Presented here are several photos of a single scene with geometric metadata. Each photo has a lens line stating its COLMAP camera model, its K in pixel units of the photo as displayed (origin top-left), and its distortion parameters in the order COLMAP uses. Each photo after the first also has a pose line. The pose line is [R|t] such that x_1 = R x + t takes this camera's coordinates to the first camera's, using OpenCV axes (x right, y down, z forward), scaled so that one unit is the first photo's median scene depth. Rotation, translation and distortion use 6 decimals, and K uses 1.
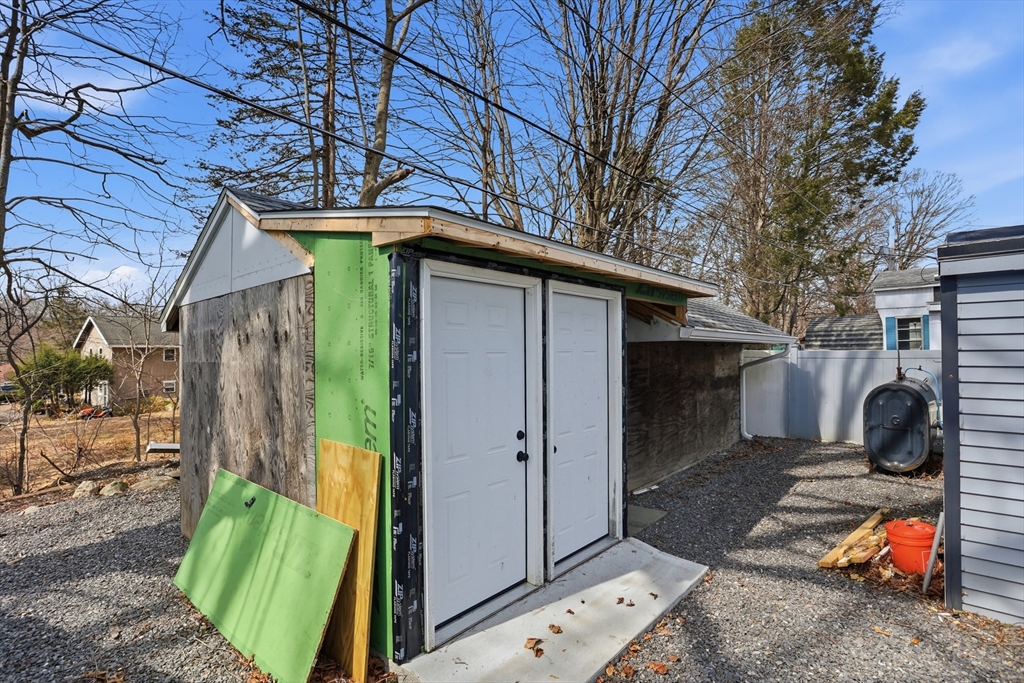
lens RADIAL K [[512.6, 0, 510.5], [0, 512.6, 337.7], [0, 0, 1]] dist [-0.072817, 0.030432]
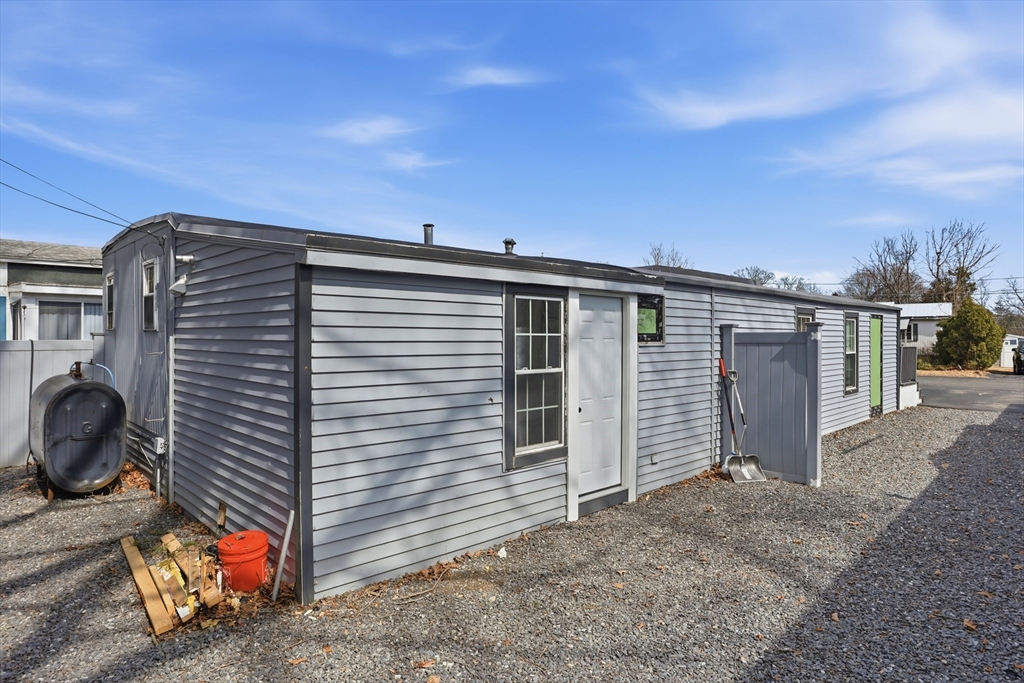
lens RADIAL K [[608.1, 0, 509.8], [0, 608.1, 328.8], [0, 0, 1]] dist [-0.067464, 0.041051]
pose [[0.064754, 0.022693, 0.997643, -0.247584], [-0.028590, 0.999373, -0.020877, 0.013131], [-0.997492, -0.027171, 0.065362, 0.469745]]
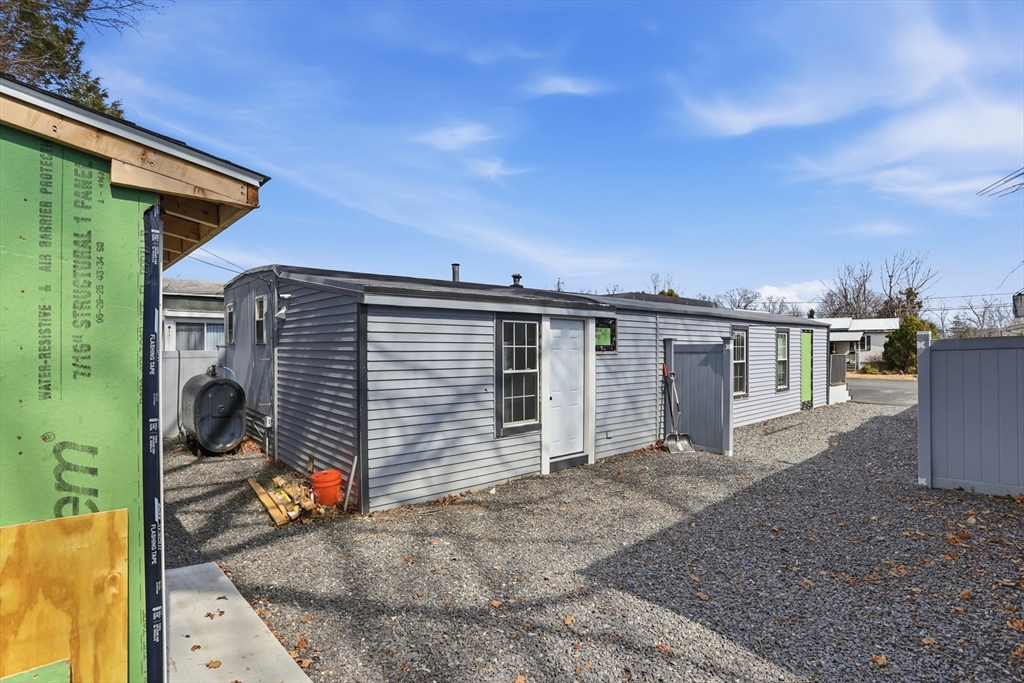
lens RADIAL K [[506.3, 0, 506.3], [0, 506.3, 340.5], [0, 0, 1]] dist [-0.084413, 0.042066]
pose [[0.119951, 0.022980, 0.992514, -0.583081], [-0.027013, 0.999437, -0.019875, 0.010302], [-0.992412, -0.024427, 0.120504, 0.322978]]
